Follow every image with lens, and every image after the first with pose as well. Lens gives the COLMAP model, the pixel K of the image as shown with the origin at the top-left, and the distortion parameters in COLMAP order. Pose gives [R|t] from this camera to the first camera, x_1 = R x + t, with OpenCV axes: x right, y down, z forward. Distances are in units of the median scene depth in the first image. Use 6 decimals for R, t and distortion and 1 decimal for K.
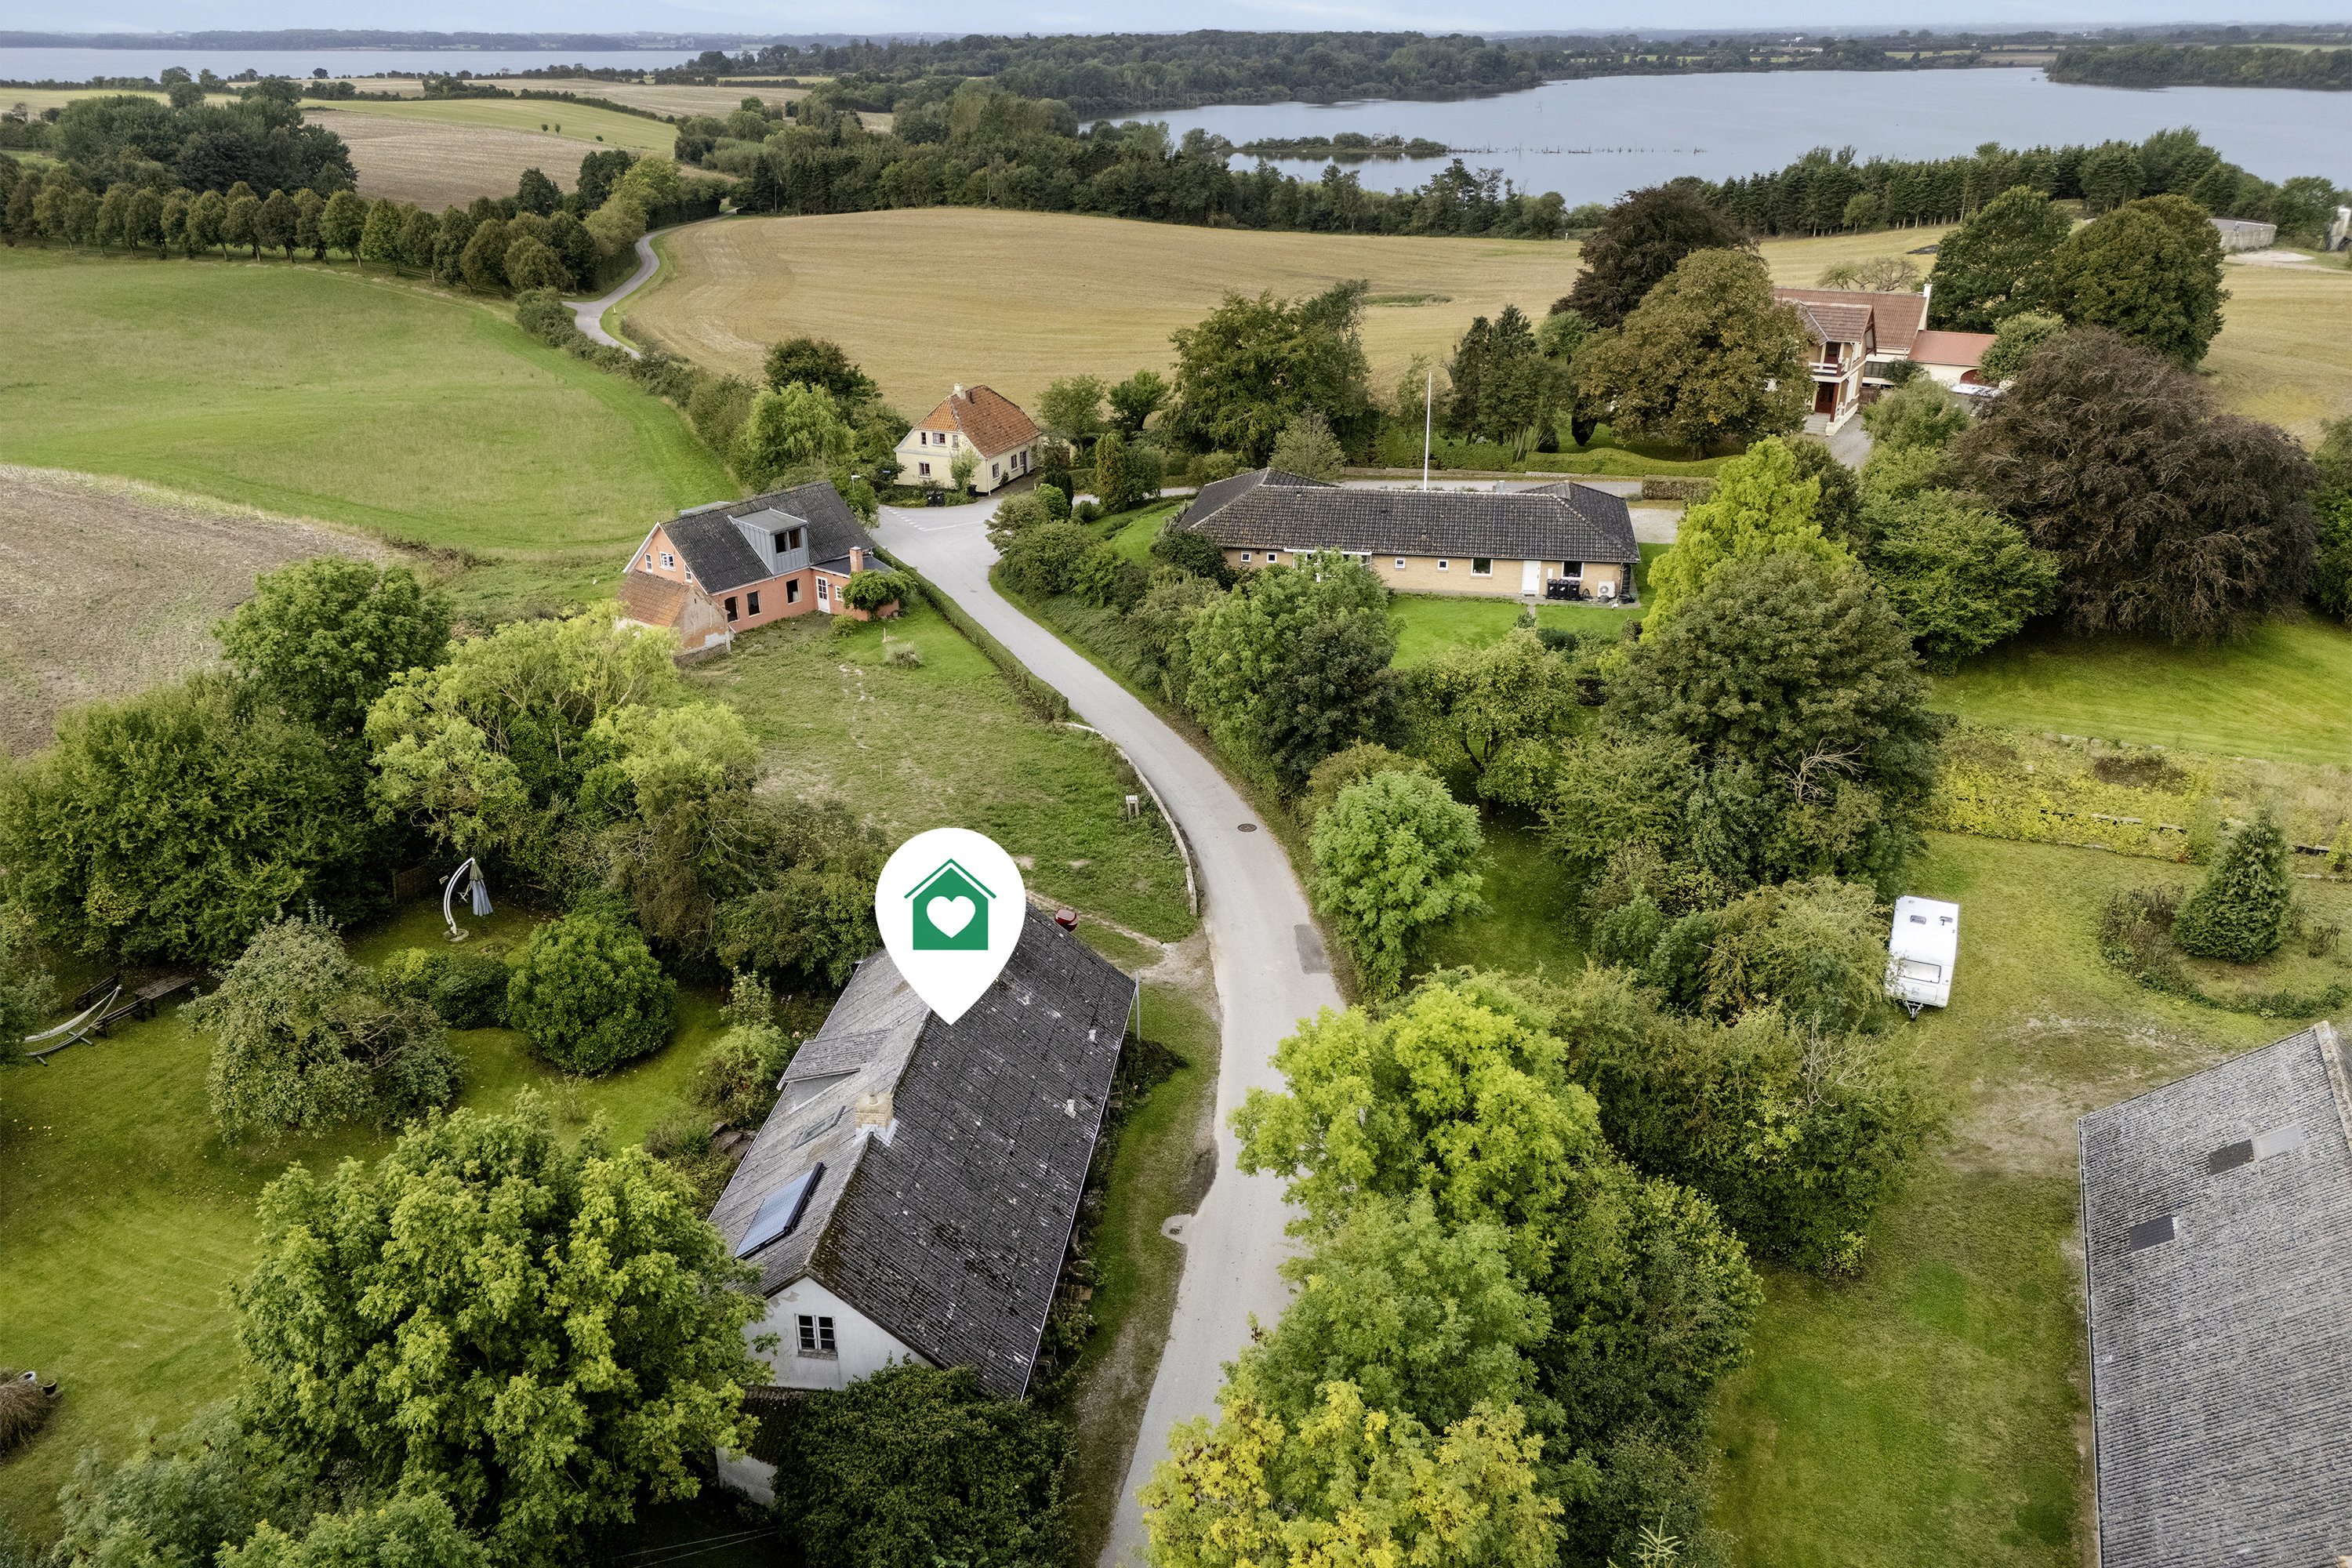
lens RADIAL K [[1736.8, 0, 1139.9], [0, 1736.8, 746.9], [0, 0, 1]] dist [0.093099, -0.099482]
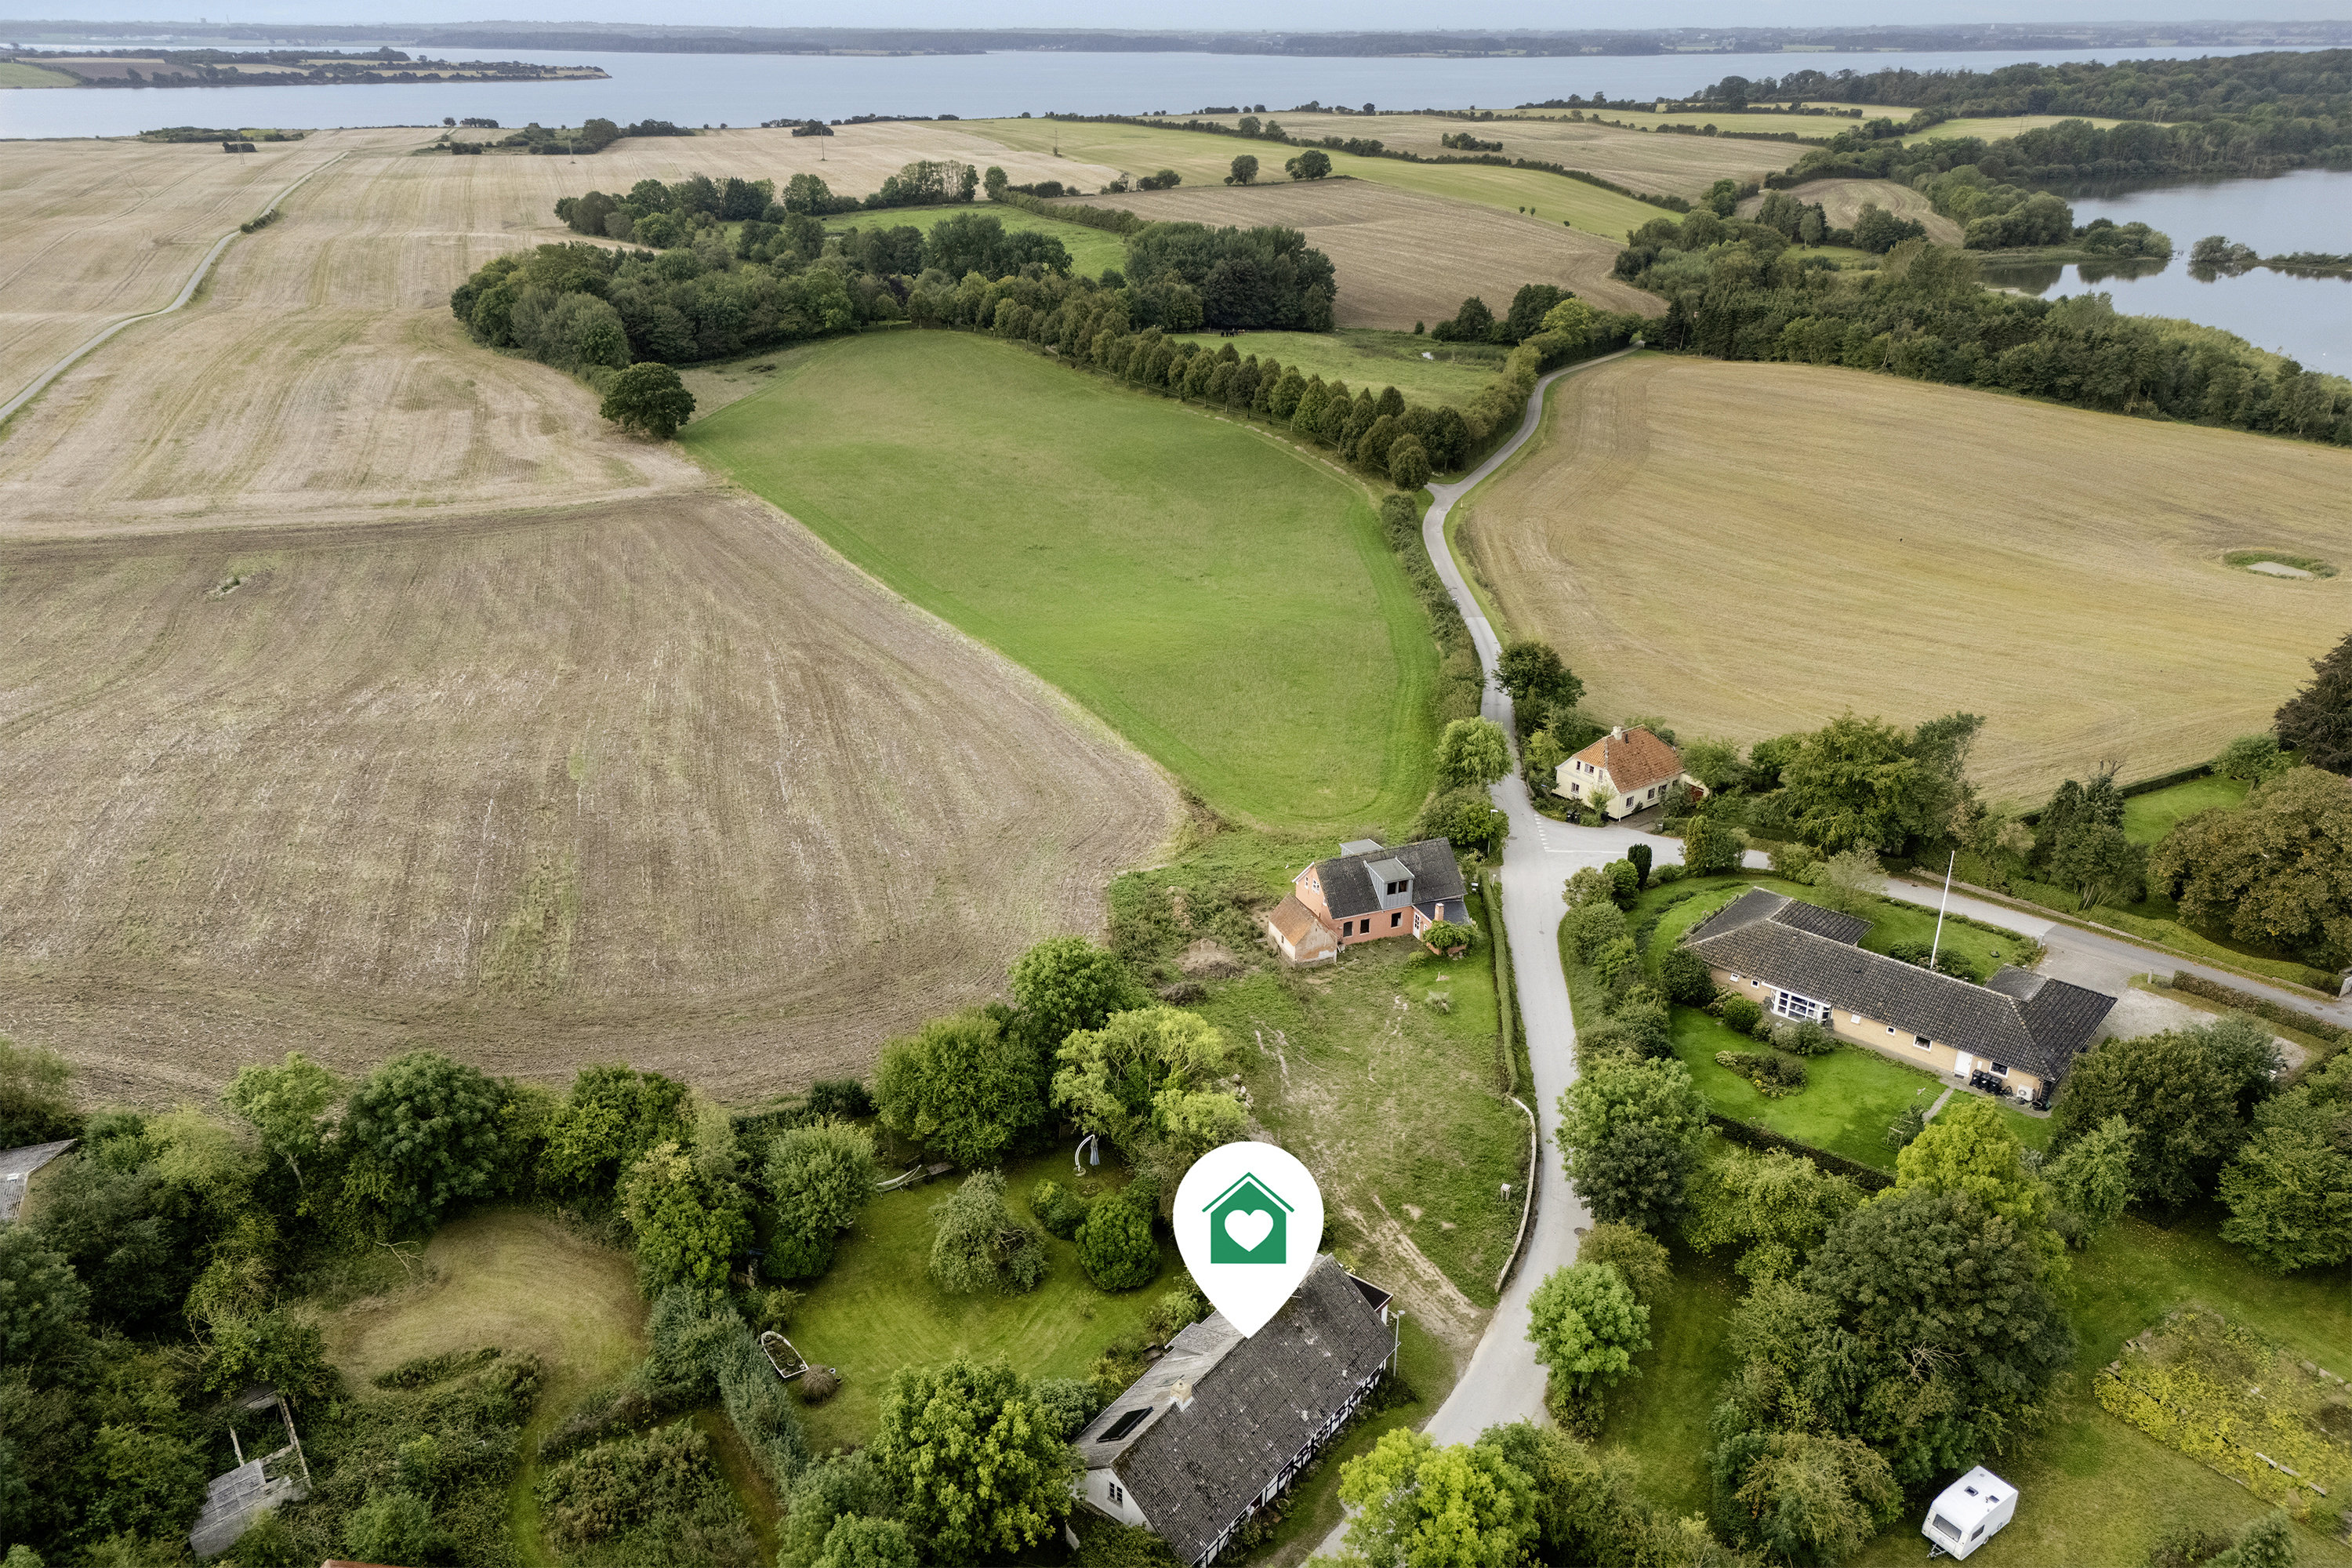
lens RADIAL K [[1736.8, 0, 1139.9], [0, 1736.8, 746.9], [0, 0, 1]] dist [0.093099, -0.099482]
pose [[0.855916, 0.200084, -0.476838, 0.274985], [-0.191972, 0.979160, 0.066275, -0.283440], [0.480161, 0.034813, 0.876489, -0.360098]]
